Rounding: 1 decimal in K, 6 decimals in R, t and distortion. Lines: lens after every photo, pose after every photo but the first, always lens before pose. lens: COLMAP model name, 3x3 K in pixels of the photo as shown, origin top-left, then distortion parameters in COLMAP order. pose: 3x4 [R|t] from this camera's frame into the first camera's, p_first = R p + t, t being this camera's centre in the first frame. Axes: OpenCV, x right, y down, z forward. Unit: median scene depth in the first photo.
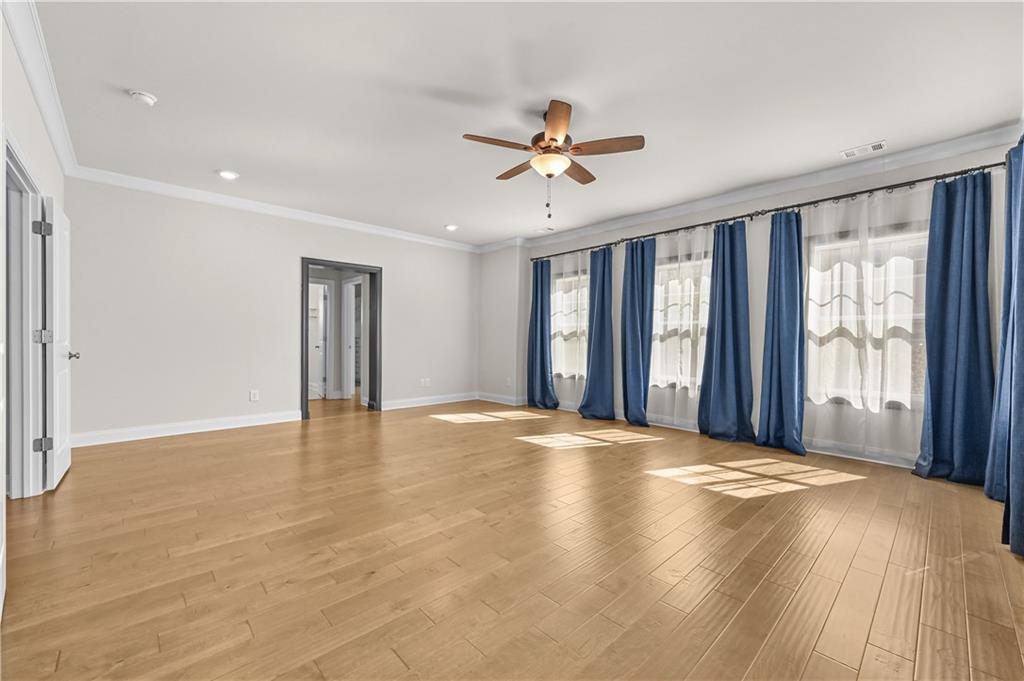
lens RADIAL K [[409.0, 0, 512.7], [0, 409.0, 346.2], [0, 0, 1]] dist [-0.000792, 0.000595]
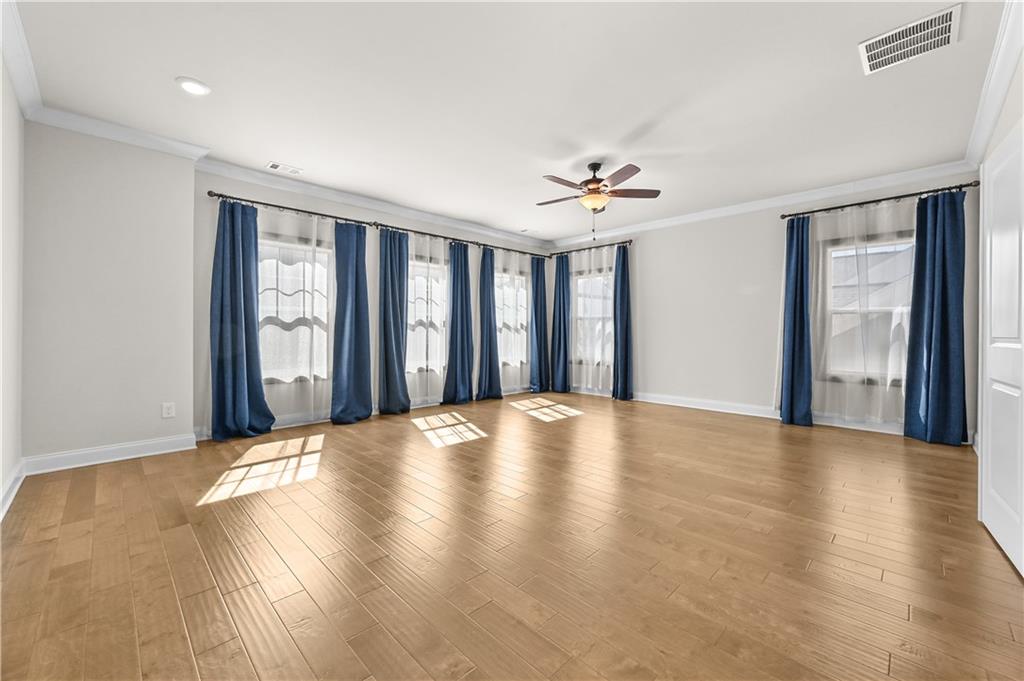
lens RADIAL K [[409.0, 0, 515.3], [0, 409.0, 336.0], [0, 0, 1]] dist [-0.000792, 0.000595]
pose [[-0.030133, -0.018917, 0.999367, -0.728517], [0.012349, 0.999738, 0.019297, -0.016213], [-0.999470, 0.012923, -0.029891, 0.757806]]
